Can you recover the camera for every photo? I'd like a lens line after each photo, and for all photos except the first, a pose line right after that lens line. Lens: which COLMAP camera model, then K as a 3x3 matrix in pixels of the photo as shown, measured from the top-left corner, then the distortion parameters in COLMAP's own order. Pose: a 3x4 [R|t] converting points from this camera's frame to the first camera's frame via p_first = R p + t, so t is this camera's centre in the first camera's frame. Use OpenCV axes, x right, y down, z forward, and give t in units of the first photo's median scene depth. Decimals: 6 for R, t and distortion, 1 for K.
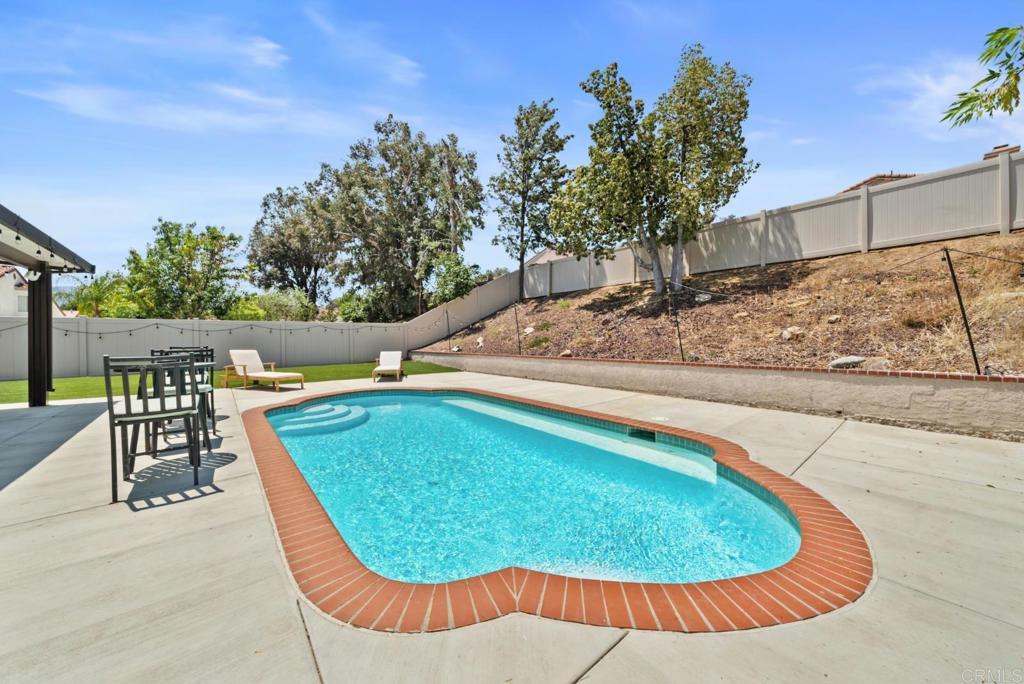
lens RADIAL K [[353.5, 0, 510.0], [0, 353.5, 342.5], [0, 0, 1]] dist [-0.004164, -0.000020]
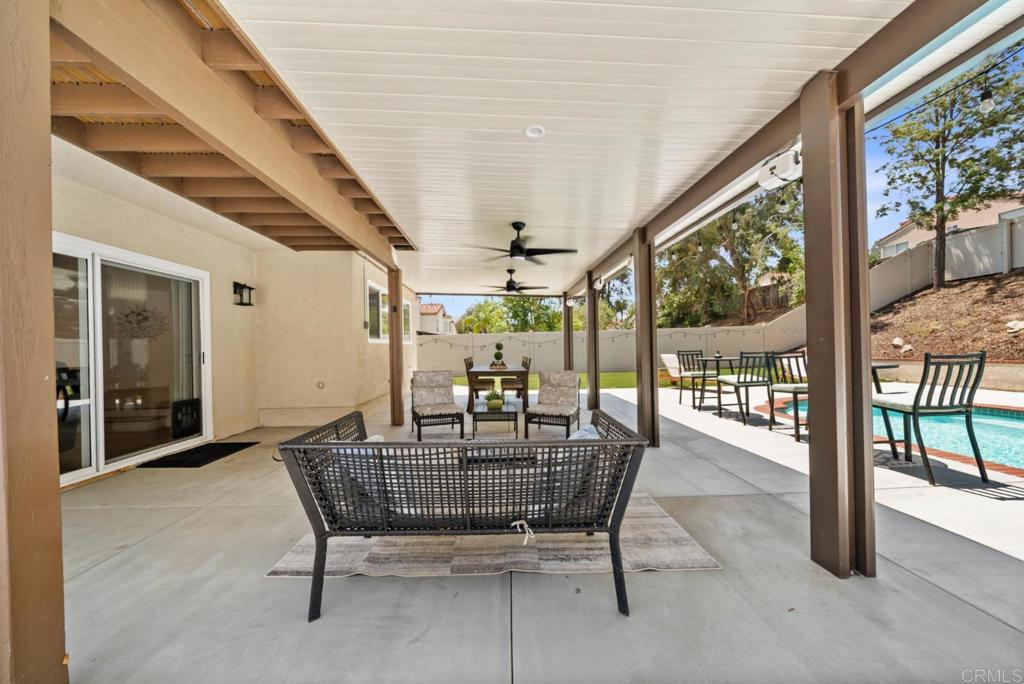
lens RADIAL K [[362.7, 0, 513.9], [0, 362.7, 345.1], [0, 0, 1]] dist [-0.000189, -0.000026]
pose [[0.797573, -0.023001, -0.602784, -0.222774], [0.016634, 0.999731, -0.016138, 0.001452], [0.602993, 0.002844, 0.797741, -0.105632]]
